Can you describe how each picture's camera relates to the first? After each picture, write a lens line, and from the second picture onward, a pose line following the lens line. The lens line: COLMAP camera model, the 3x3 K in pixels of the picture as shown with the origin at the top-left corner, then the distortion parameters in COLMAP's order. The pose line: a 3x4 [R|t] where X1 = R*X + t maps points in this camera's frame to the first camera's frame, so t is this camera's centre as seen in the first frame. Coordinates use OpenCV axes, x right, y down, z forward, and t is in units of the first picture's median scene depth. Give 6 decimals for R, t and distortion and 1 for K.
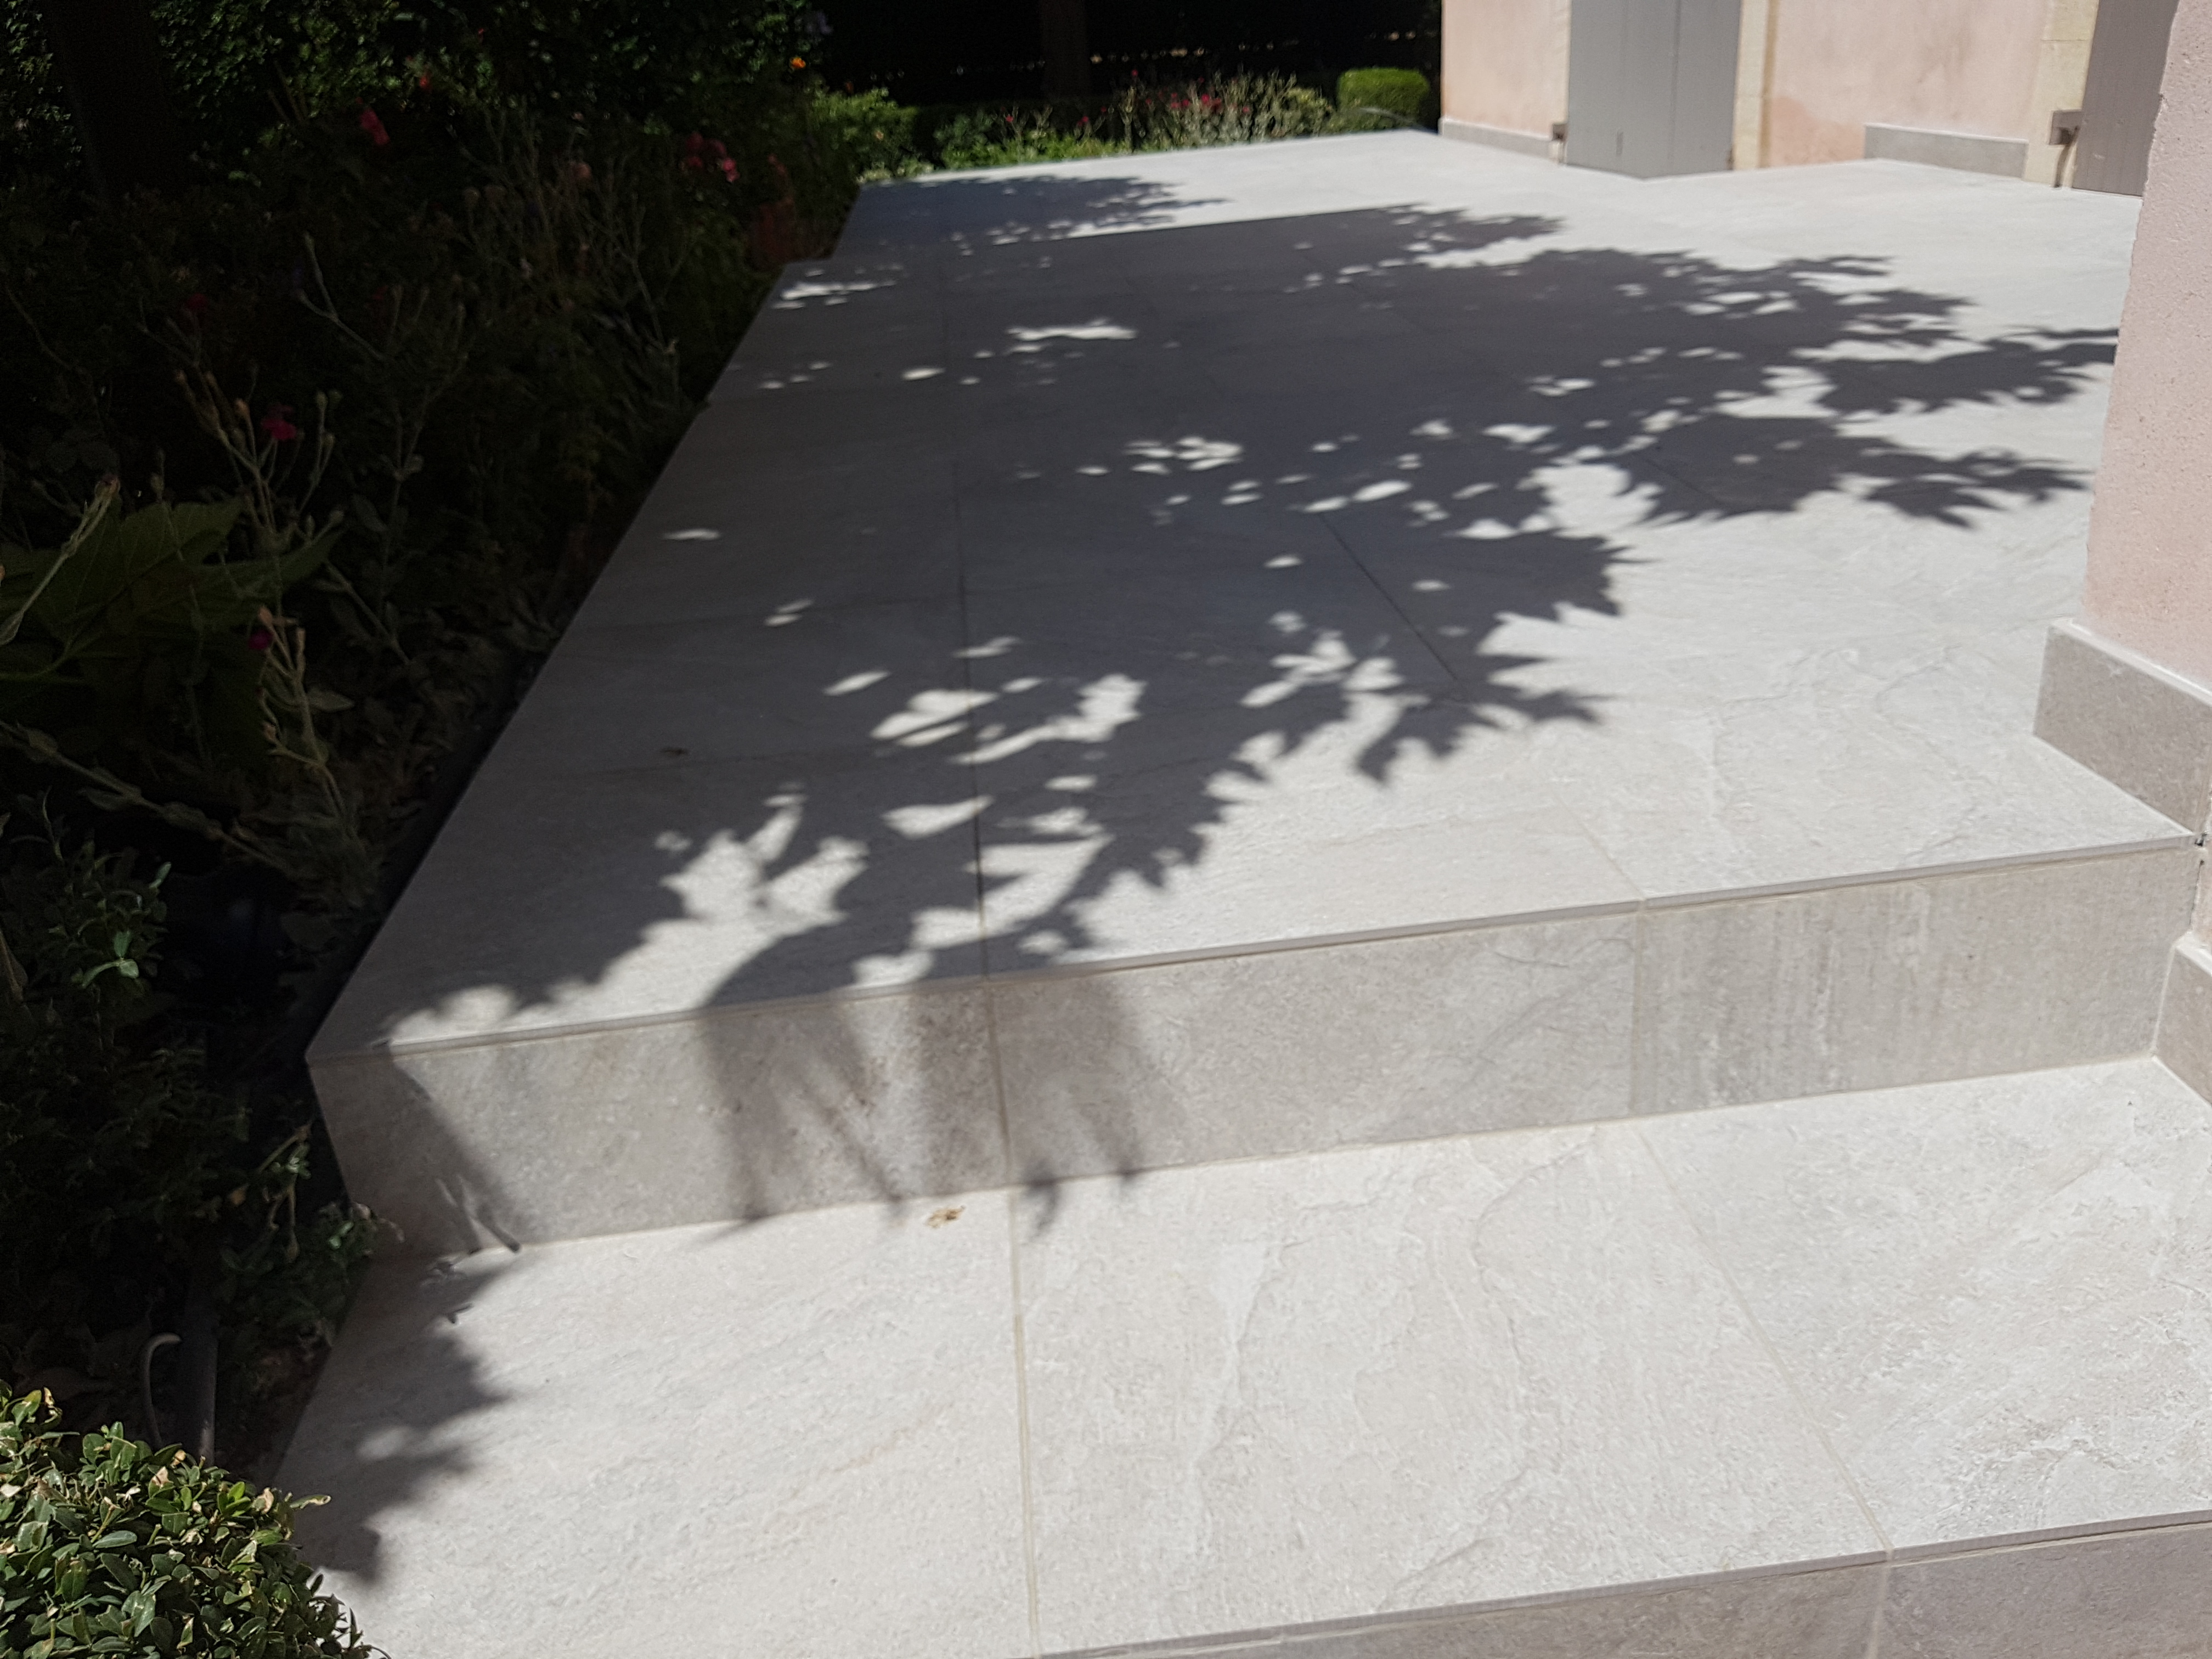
lens RADIAL K [[1765.7, 0, 1096.6], [0, 1765.7, 829.7], [0, 0, 1]] dist [0.071373, -0.135778]
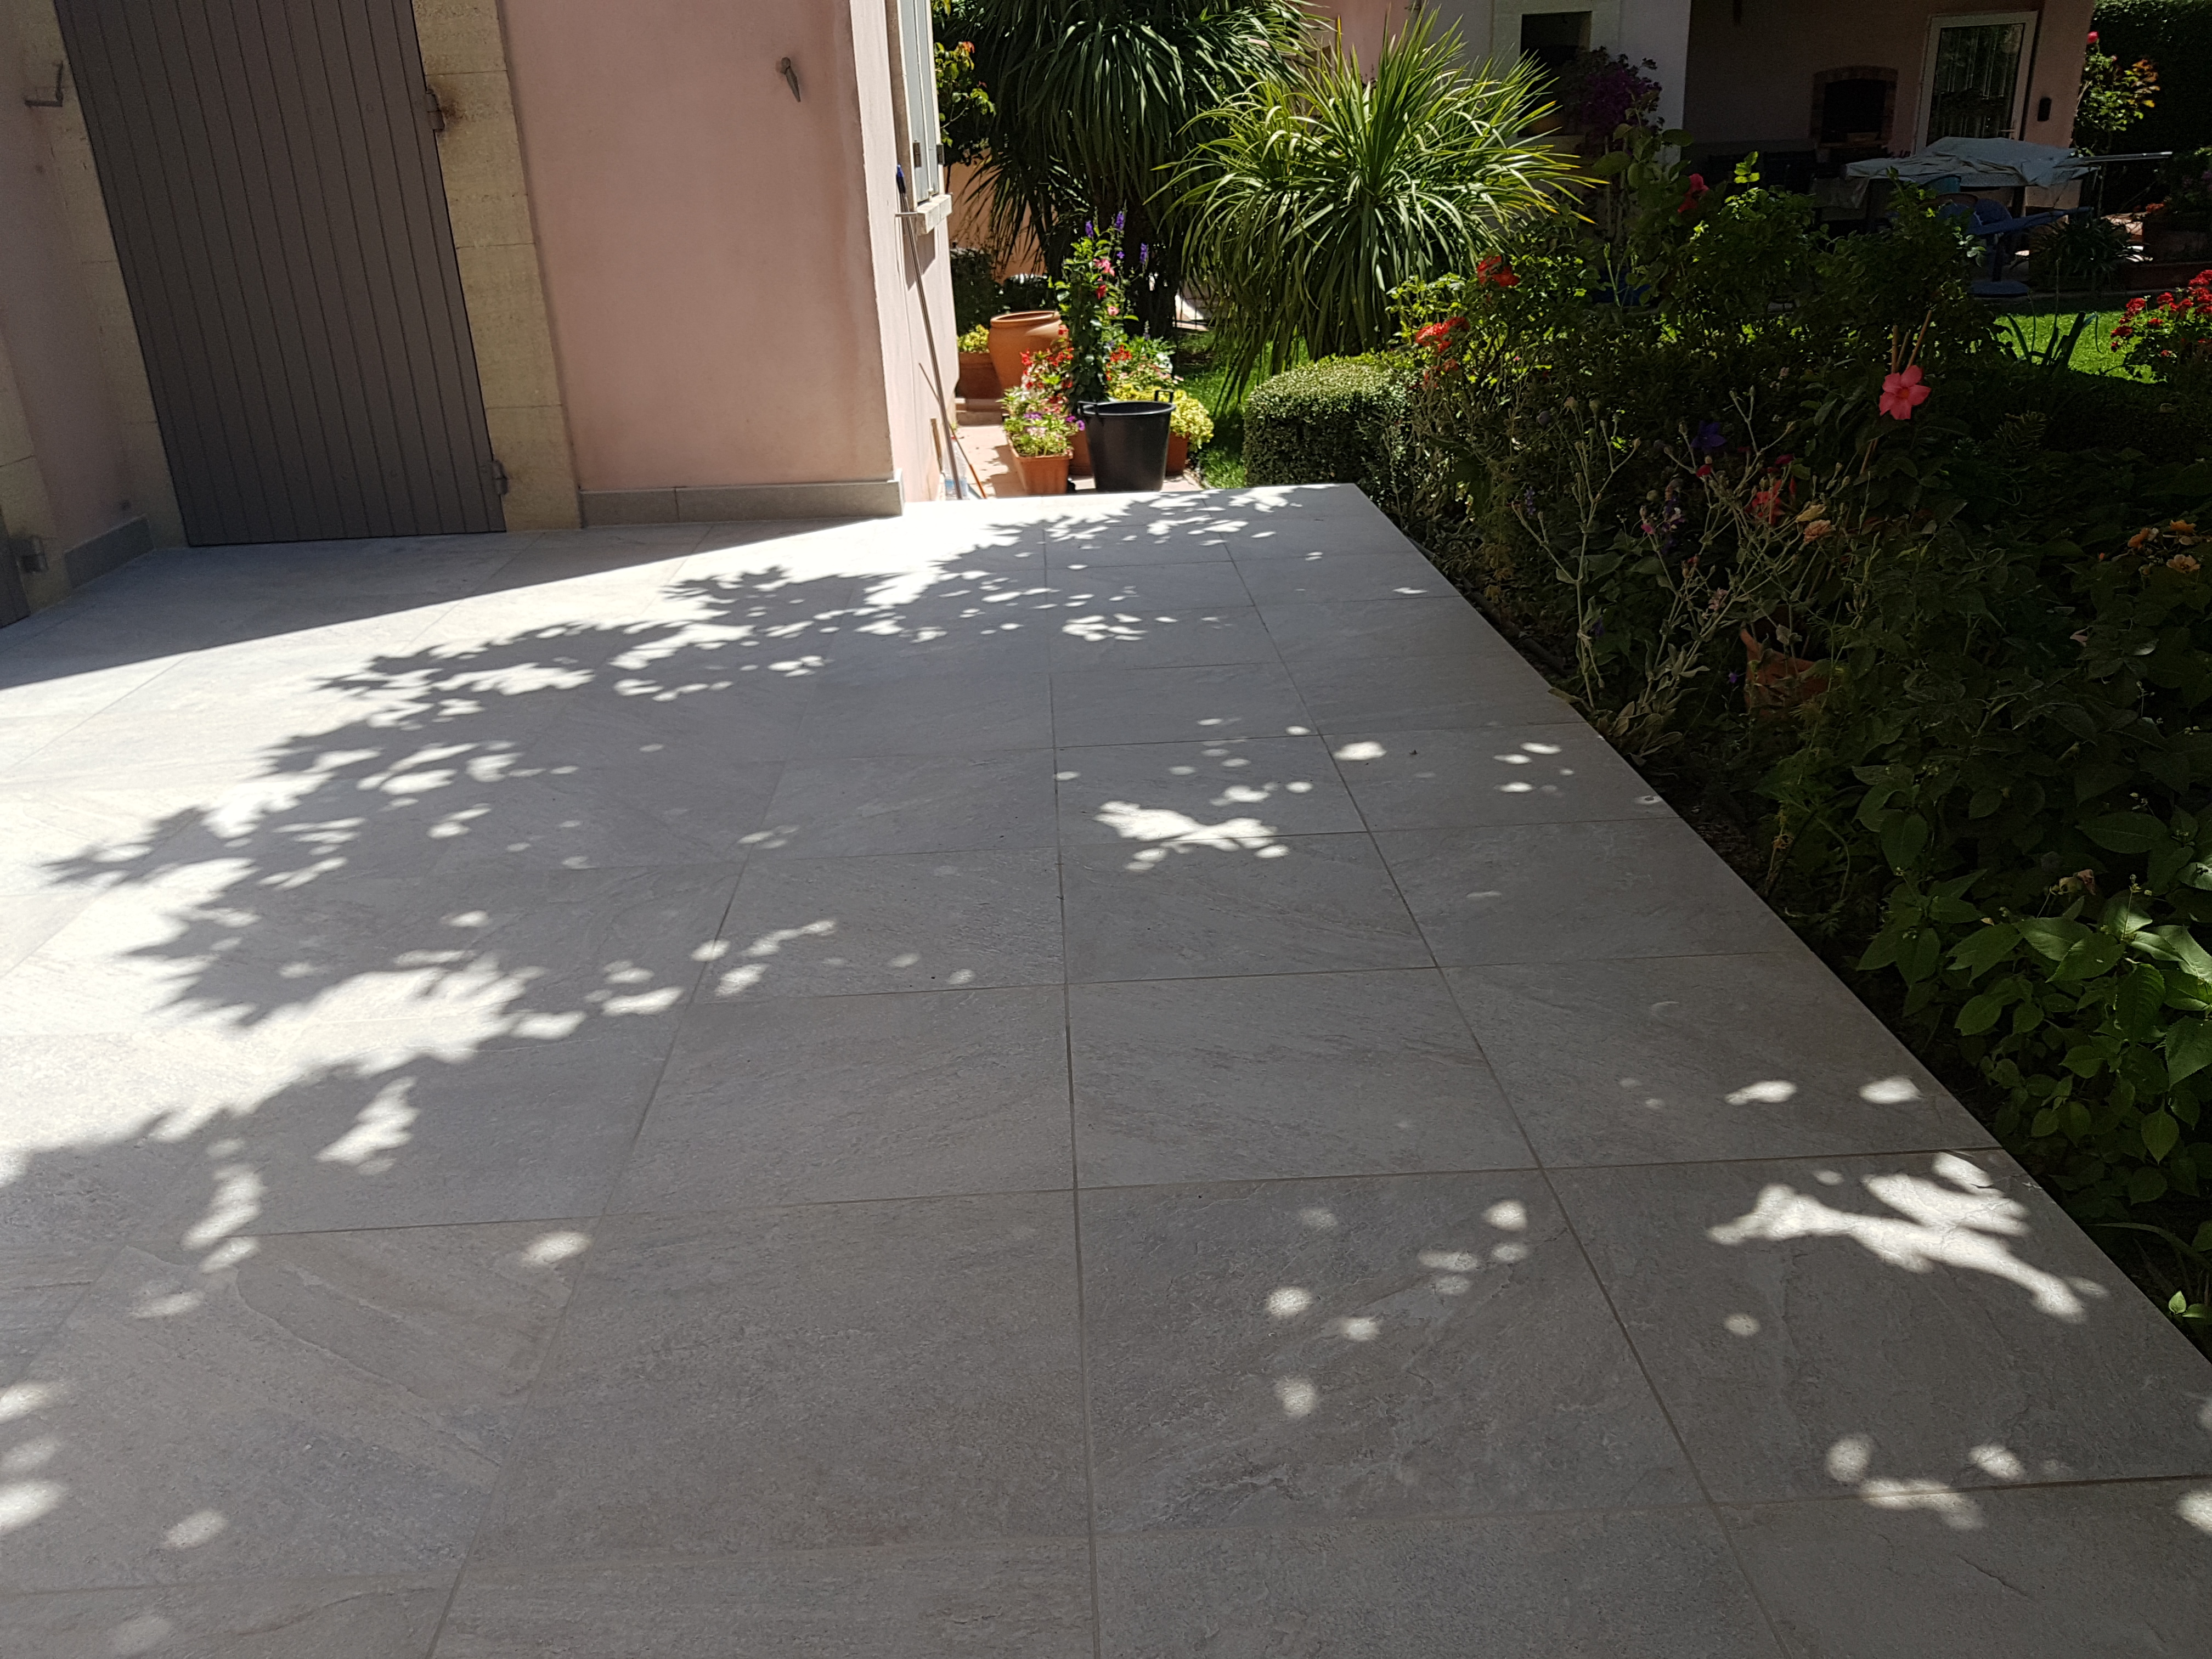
lens RADIAL K [[1765.7, 0, 1096.6], [0, 1765.7, 829.7], [0, 0, 1]] dist [0.071373, -0.135778]
pose [[-0.991788, 0.091581, 0.089270, -0.013990], [0.127853, 0.692981, 0.709528, -0.269027], [0.003117, 0.715115, -0.698999, 0.511304]]
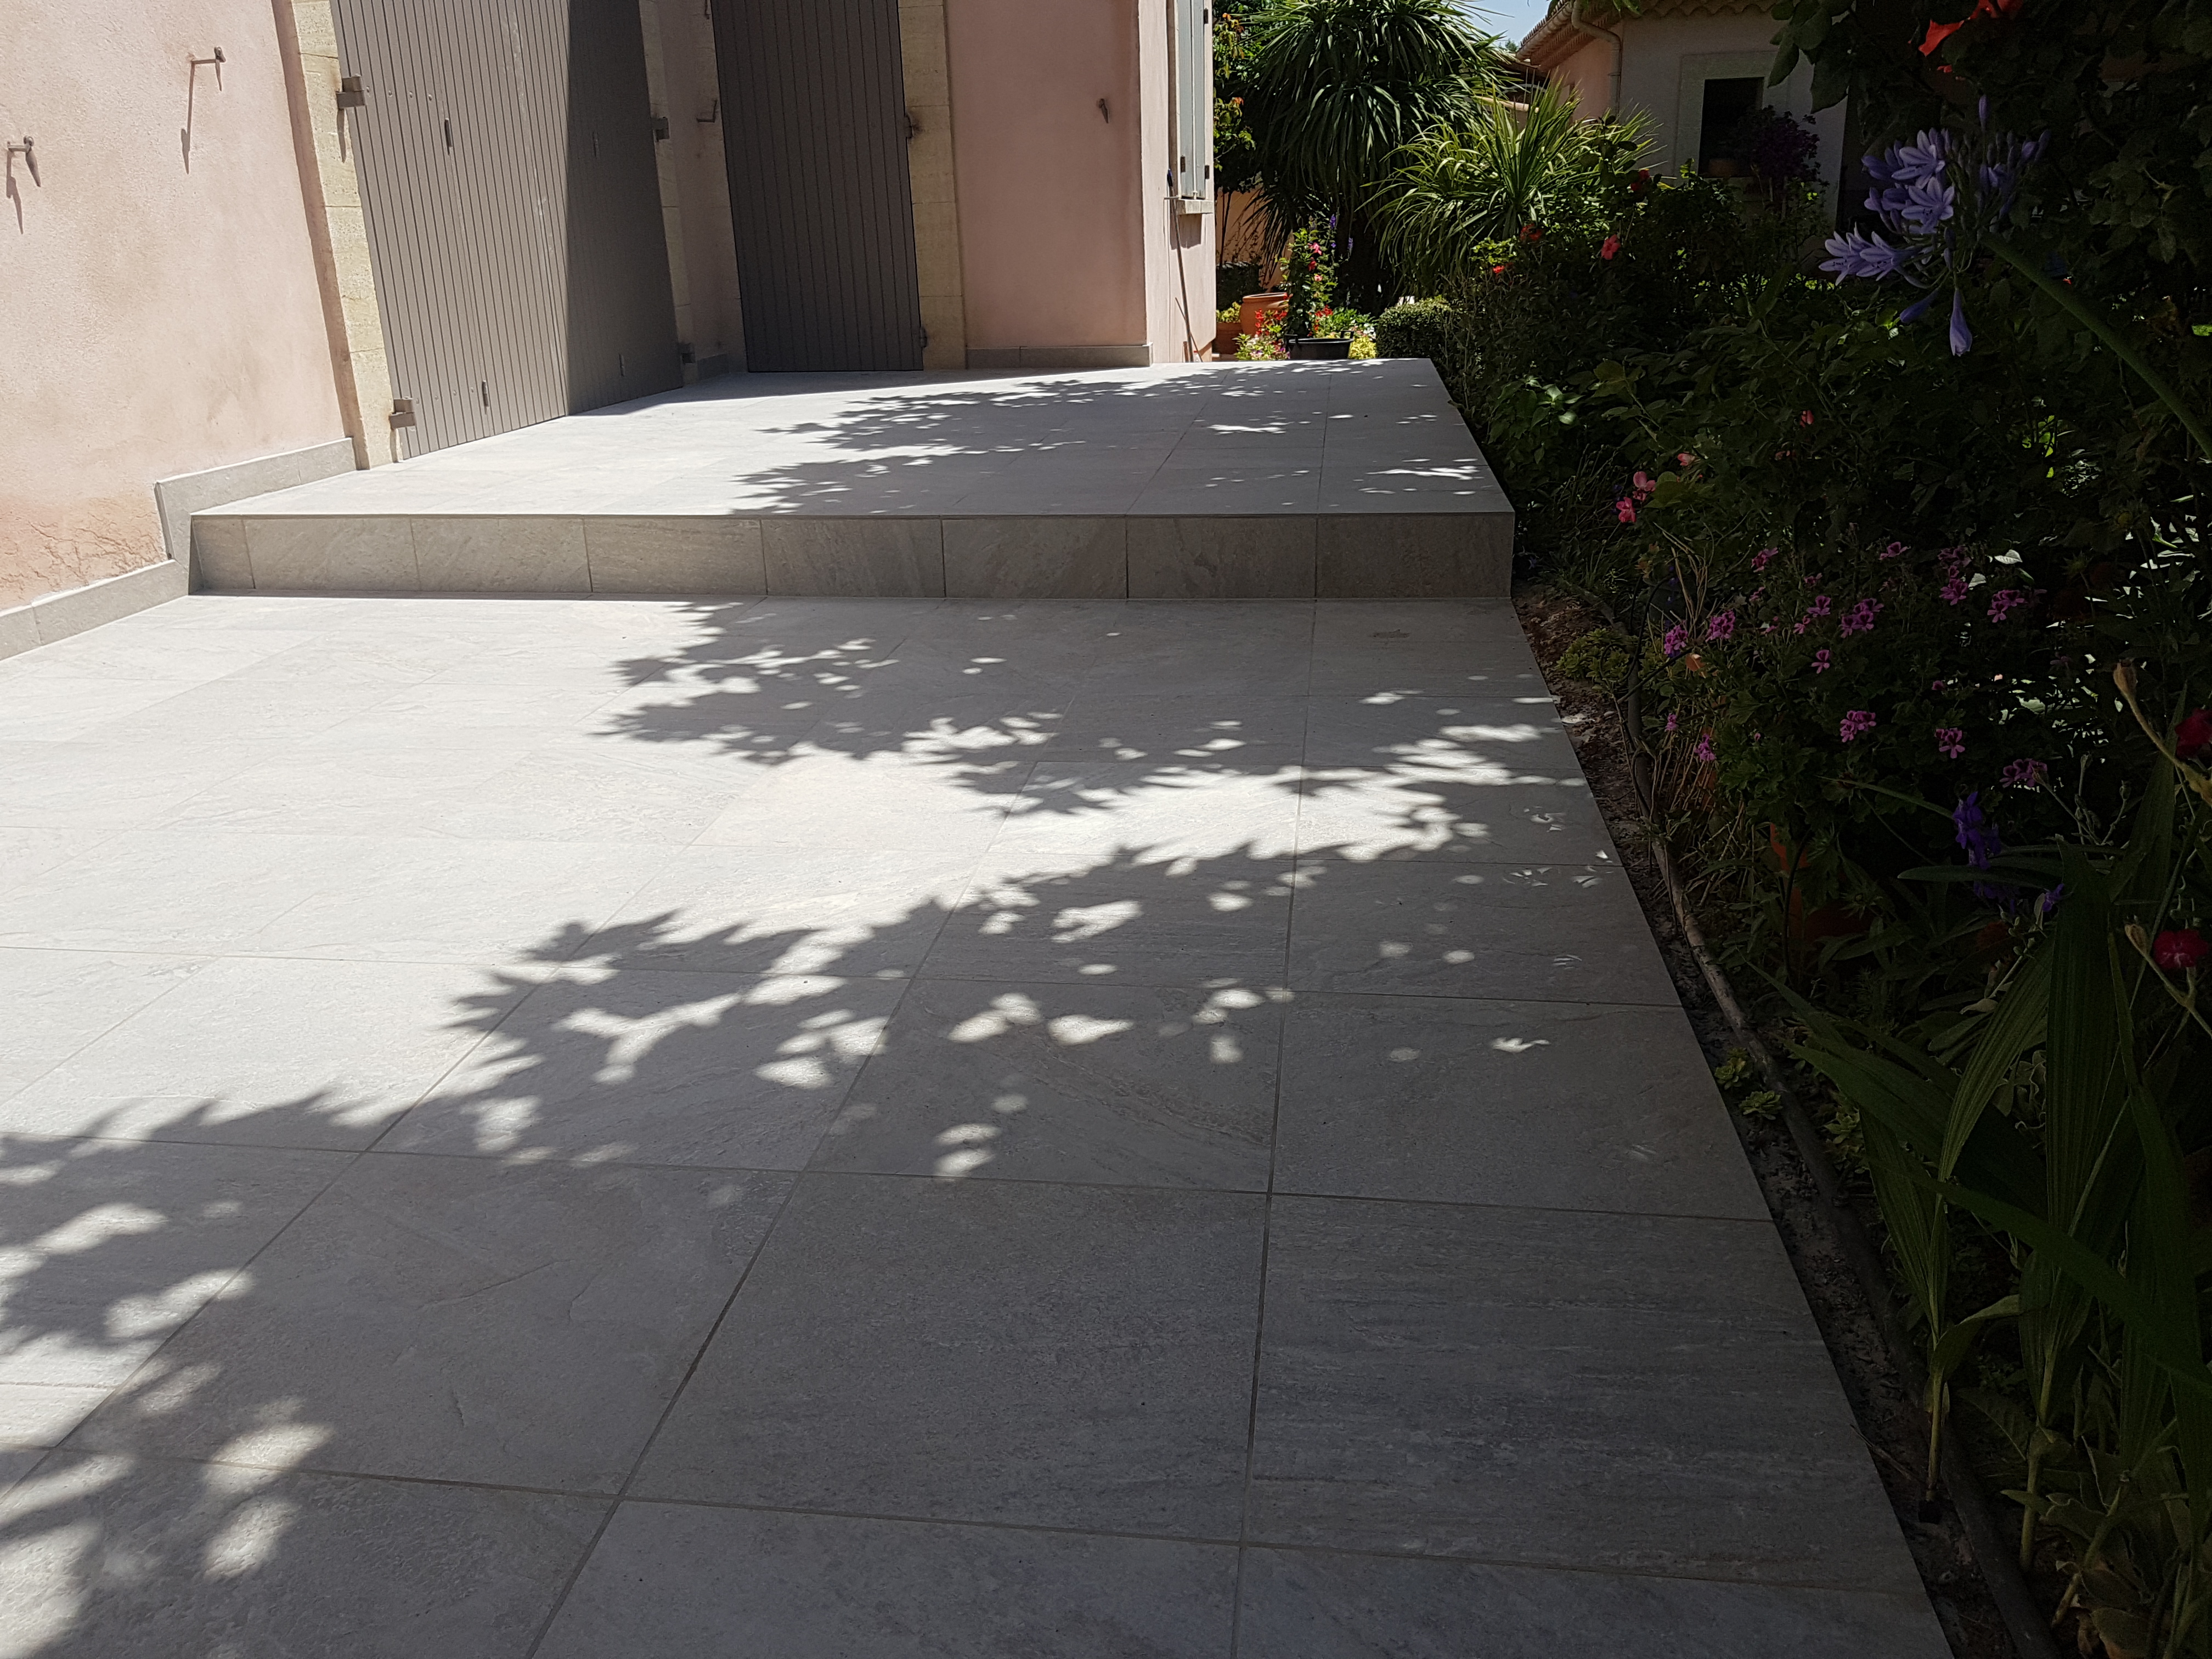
lens RADIAL K [[1743.5, 0, 1095.9], [0, 1743.5, 798.4], [0, 0, 1]] dist [0.092207, -0.181619]
pose [[-0.969804, 0.030518, 0.241969, -0.086504], [0.186050, 0.734061, 0.653100, -0.371950], [-0.157688, 0.678397, -0.717574, 0.811514]]
